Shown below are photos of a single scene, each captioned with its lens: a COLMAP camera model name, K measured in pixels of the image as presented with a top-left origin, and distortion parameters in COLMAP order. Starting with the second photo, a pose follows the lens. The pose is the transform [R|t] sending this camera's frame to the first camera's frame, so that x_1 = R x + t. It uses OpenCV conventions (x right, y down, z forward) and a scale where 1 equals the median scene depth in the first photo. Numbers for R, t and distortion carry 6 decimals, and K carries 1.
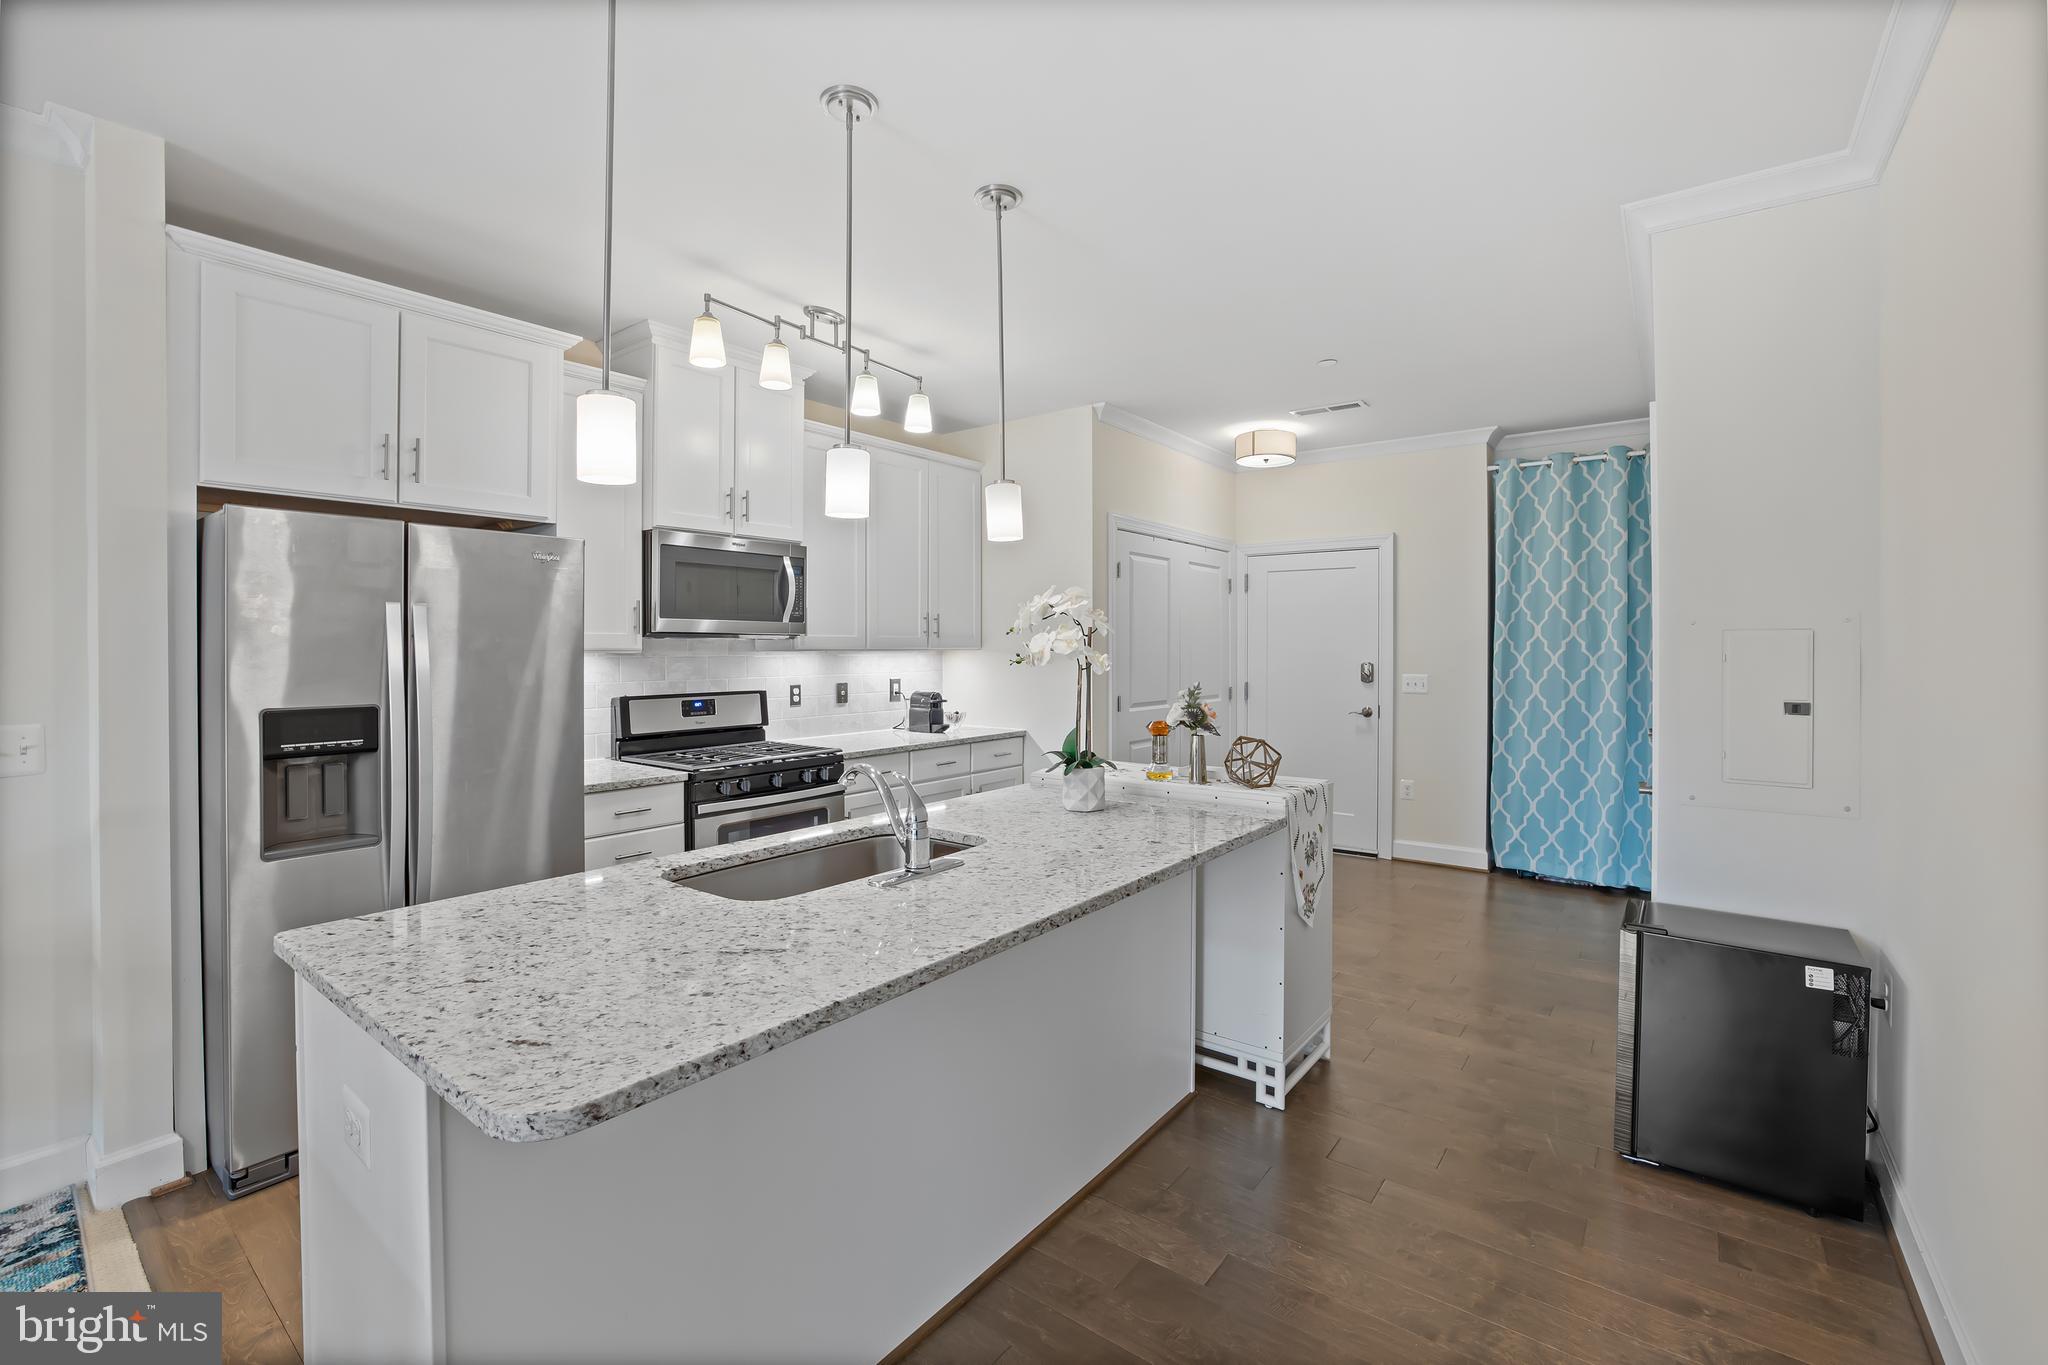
lens RADIAL K [[886.1, 0, 1028.5], [0, 886.1, 643.0], [0, 0, 1]] dist [-0.047613, 0.014697]
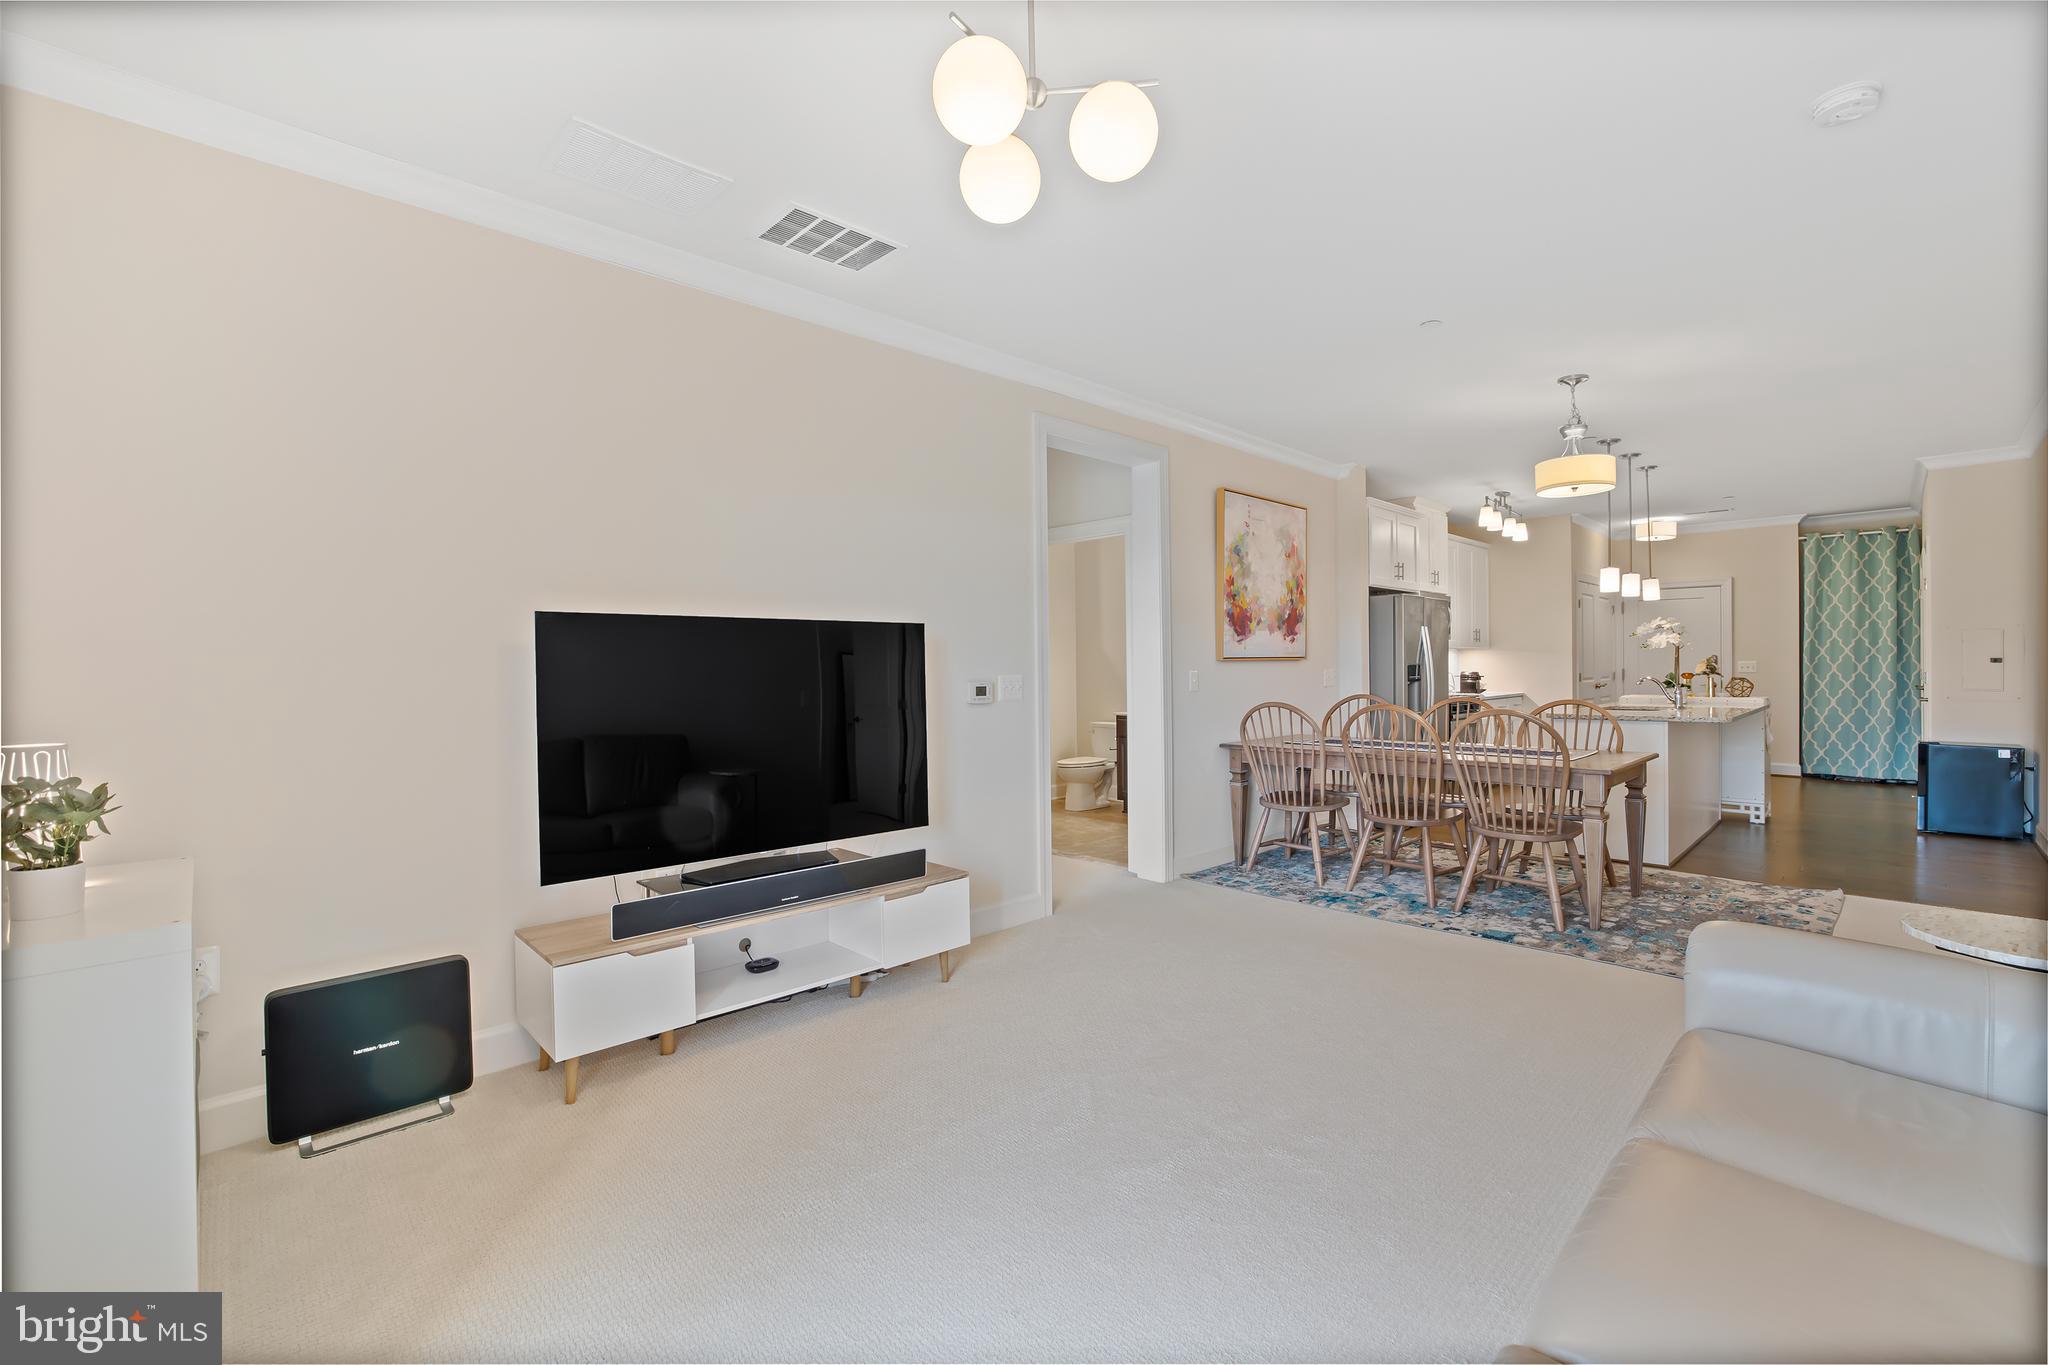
lens RADIAL K [[886.1, 0, 1020.0], [0, 886.1, 667.9], [0, 0, 1]] dist [-0.047613, 0.014697]
pose [[0.988090, -0.008921, -0.153617, -0.767795], [0.010160, 0.999922, 0.007281, 0.025159], [0.153540, -0.008755, 0.988104, -0.945999]]
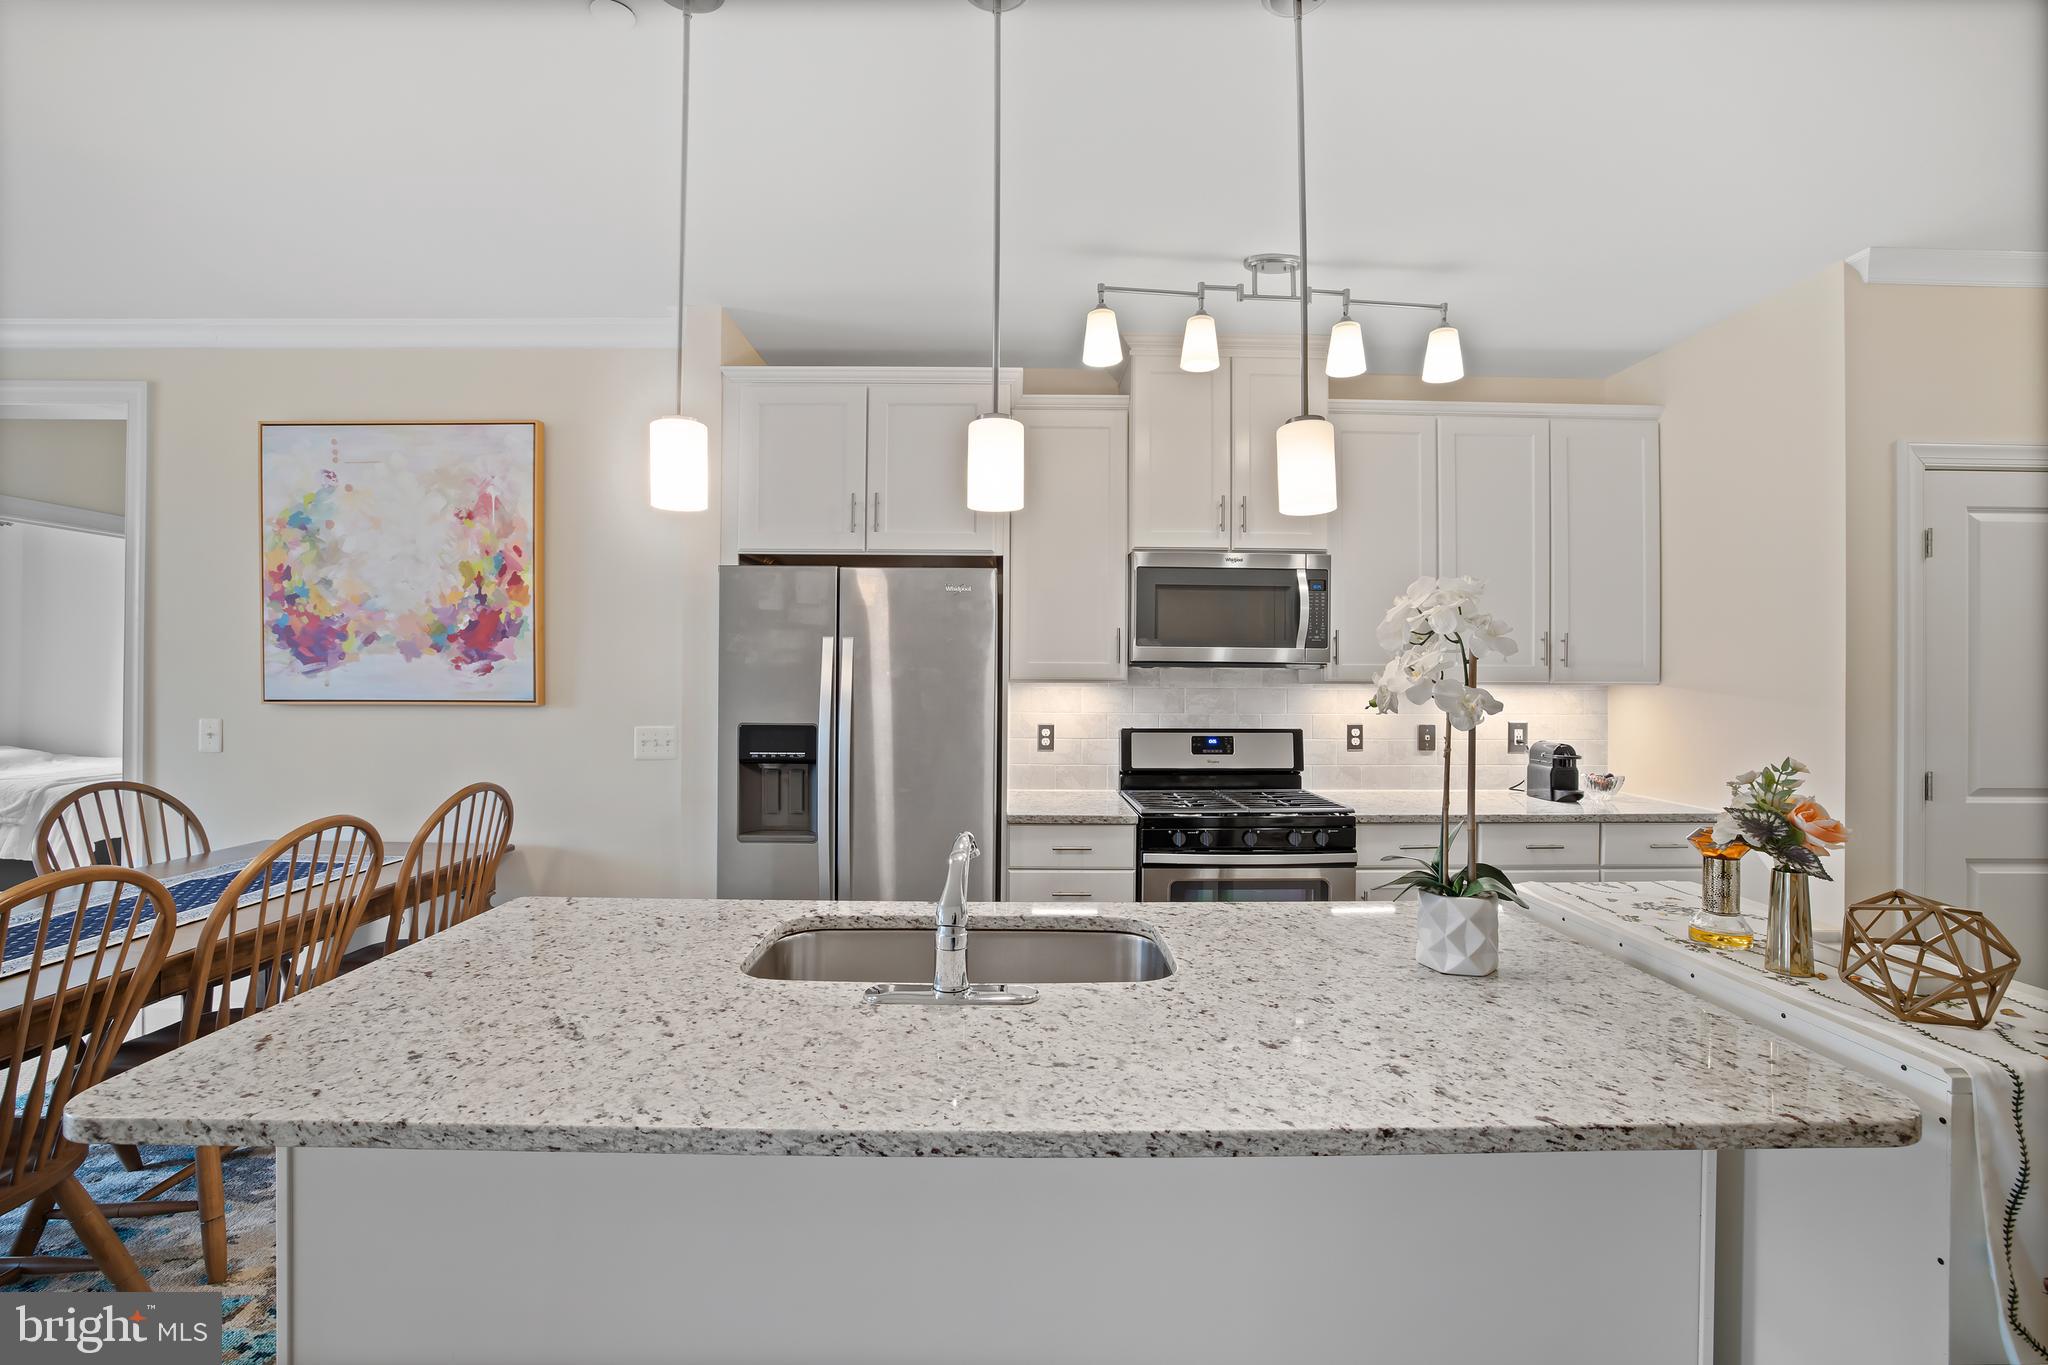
lens RADIAL K [[886.1, 0, 1020.9], [0, 886.1, 669.2], [0, 0, 1]] dist [-0.047613, 0.014697]
pose [[0.612253, -0.001095, -0.790661, 0.180892], [-0.003457, 0.999986, -0.004062, 0.000195], [0.790655, 0.005220, 0.612240, 0.235734]]
